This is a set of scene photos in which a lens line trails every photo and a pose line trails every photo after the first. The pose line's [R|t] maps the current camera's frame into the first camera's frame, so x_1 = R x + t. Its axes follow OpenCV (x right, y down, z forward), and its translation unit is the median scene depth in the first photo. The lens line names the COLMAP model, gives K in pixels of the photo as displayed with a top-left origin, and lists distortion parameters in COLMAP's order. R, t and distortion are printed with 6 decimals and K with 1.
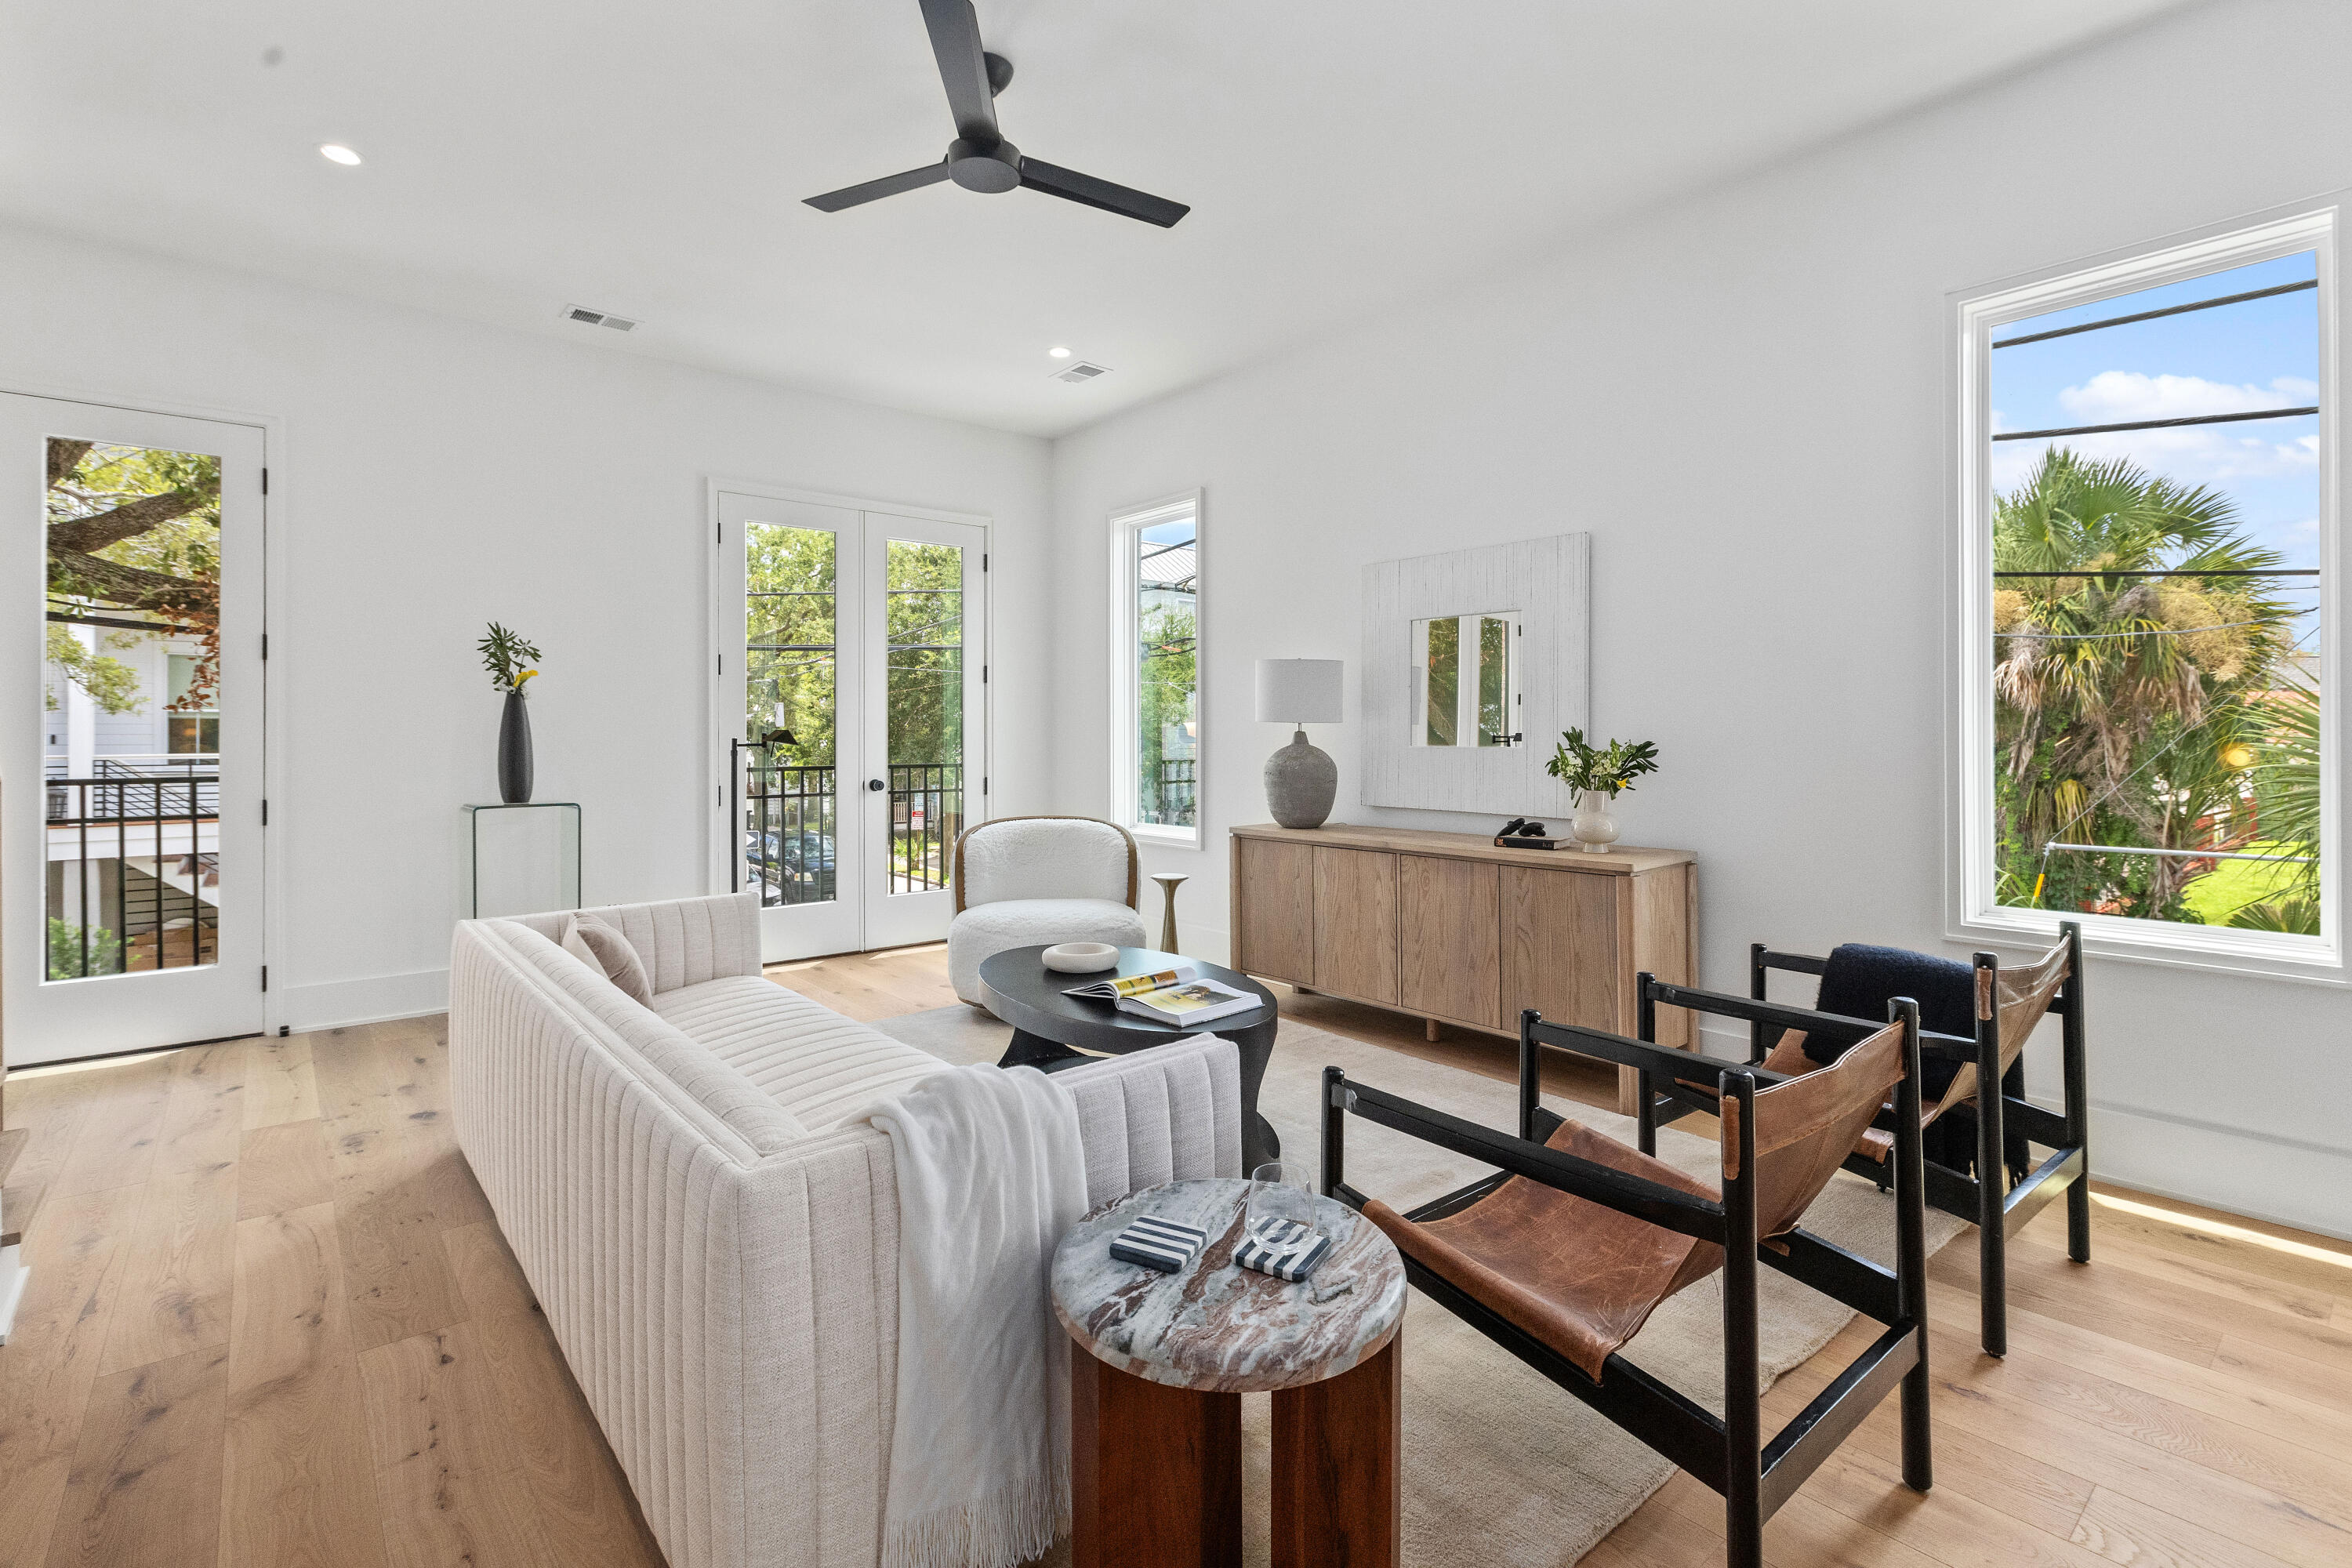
lens RADIAL K [[1083.2, 0, 1169.4], [0, 1083.2, 734.7], [0, 0, 1]] dist [0.005683, 0.000237]
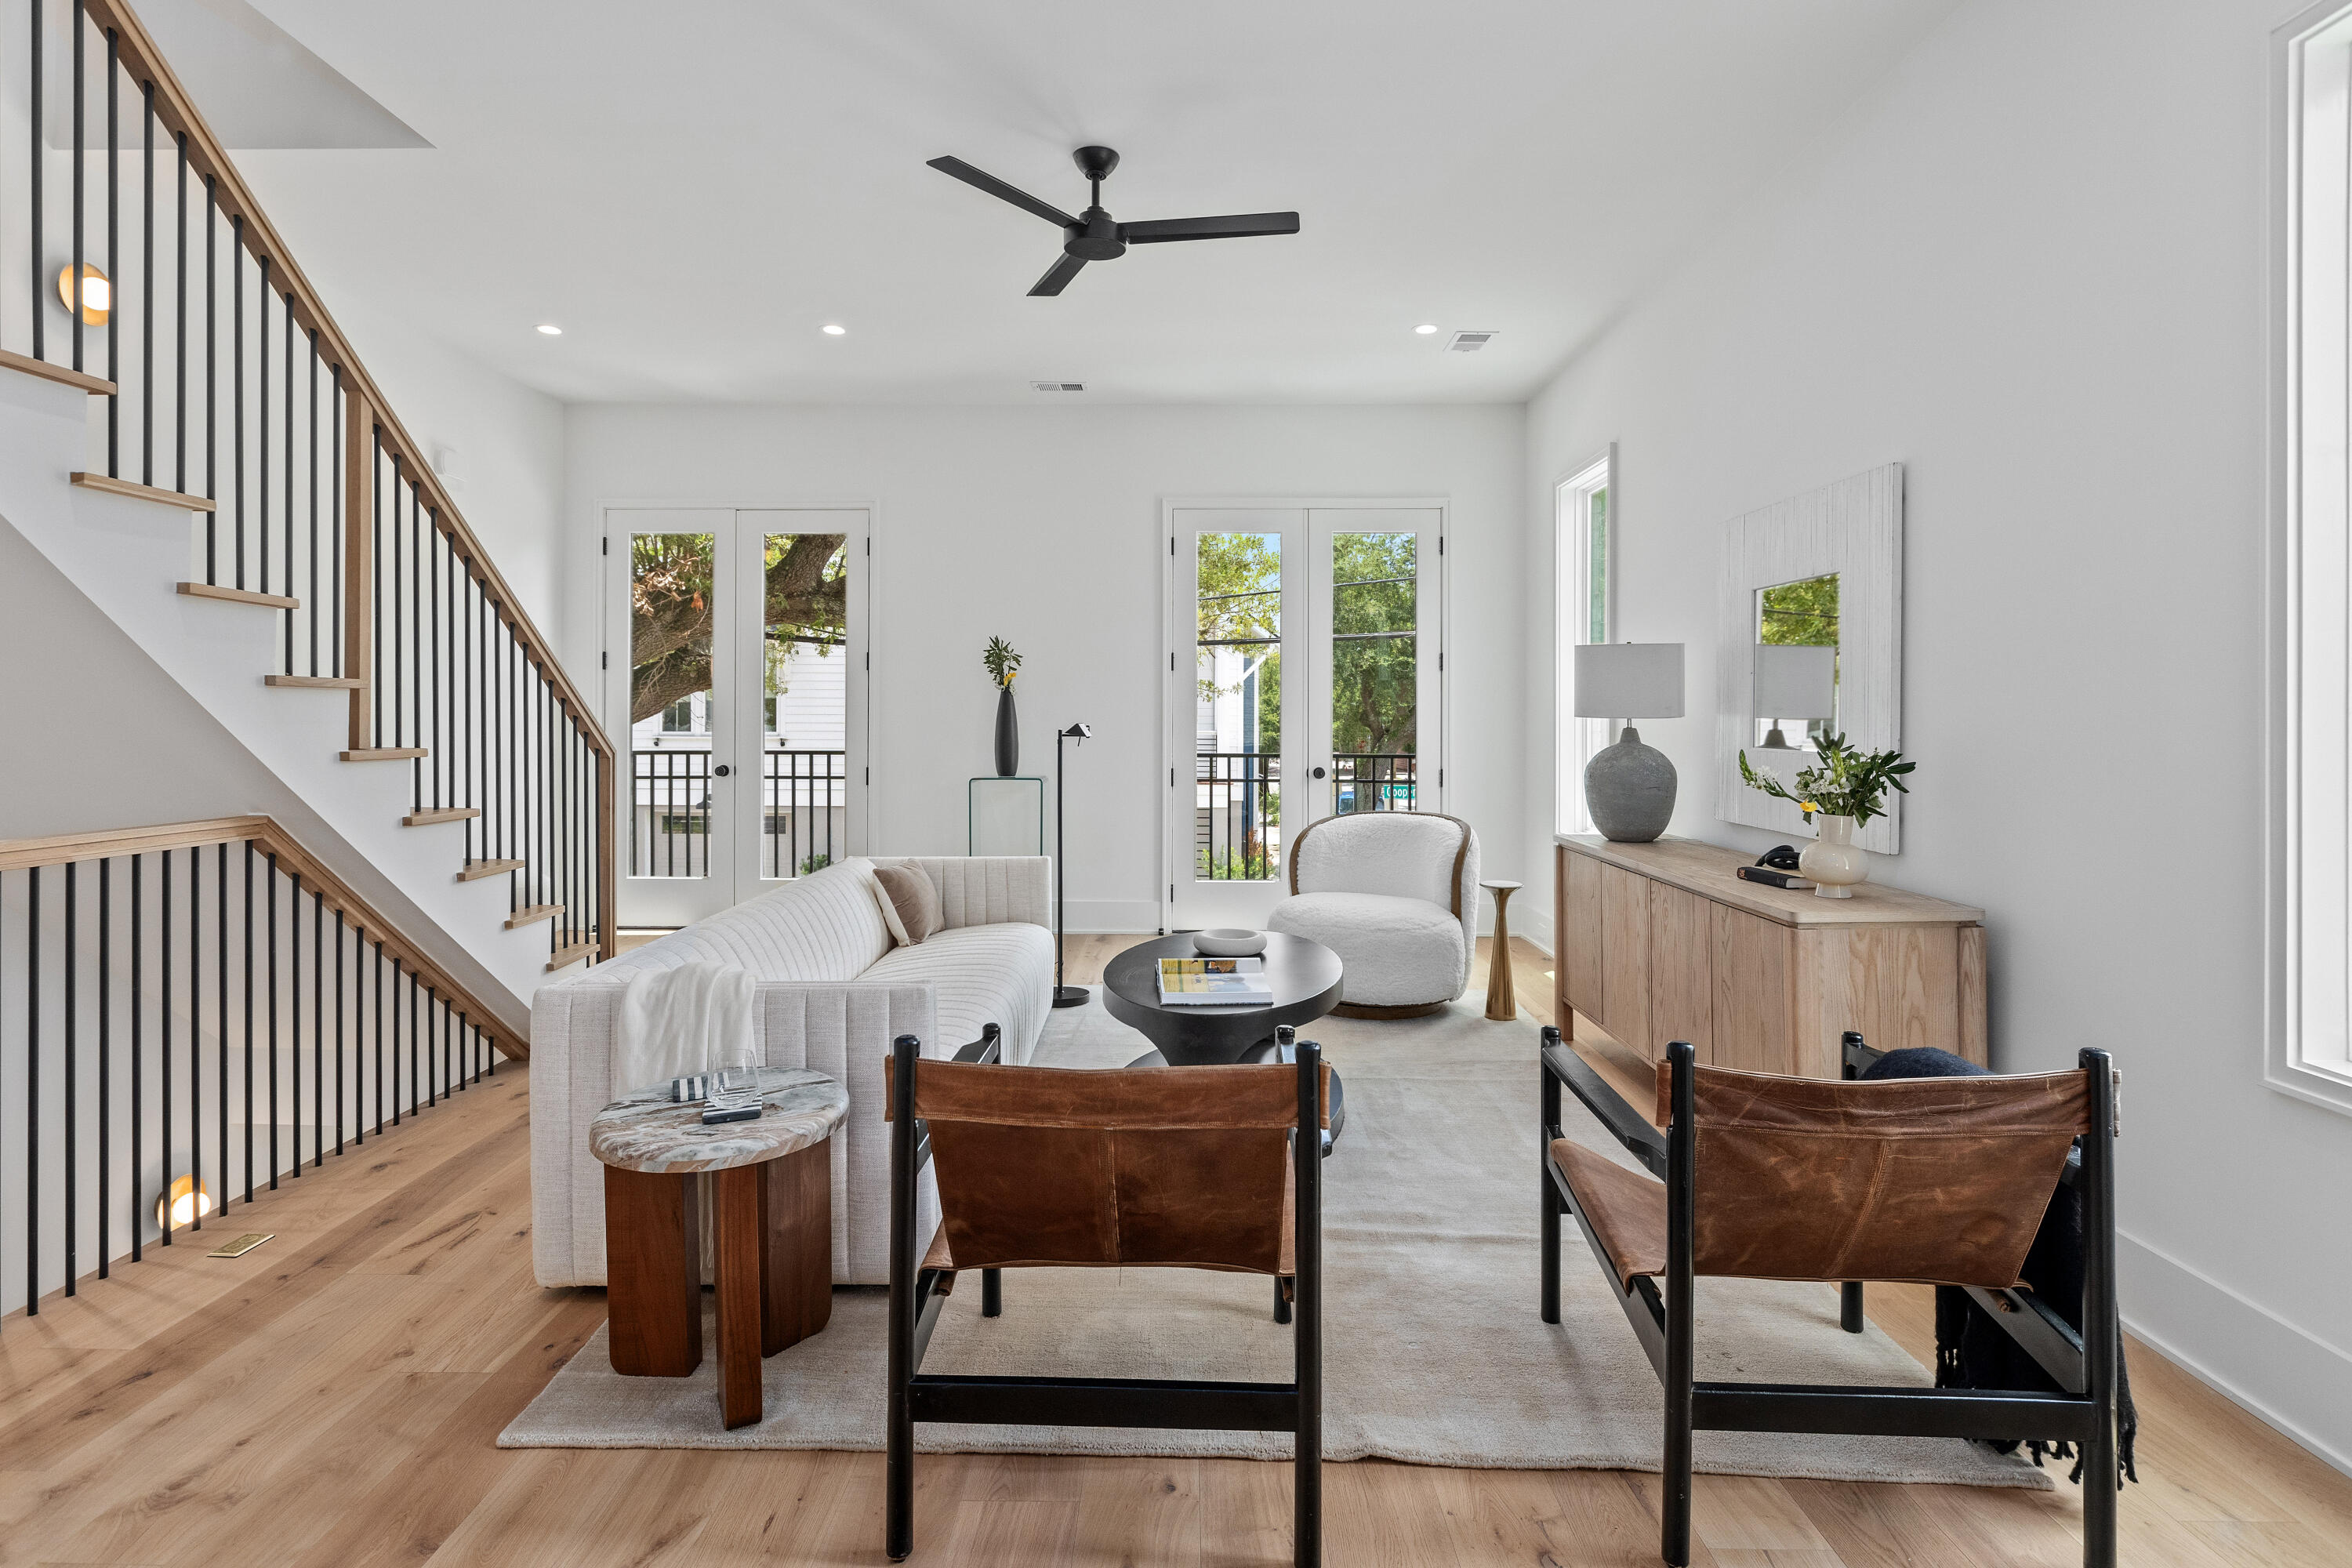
lens RADIAL K [[1190.3, 0, 1156.4], [0, 1190.3, 708.3], [0, 0, 1]] dist [-0.000769, -0.000072]
pose [[0.755449, 0.002271, -0.655204, 0.454423], [-0.005400, 0.999982, -0.002759, -0.014077], [0.655186, 0.005622, 0.755447, 0.053374]]
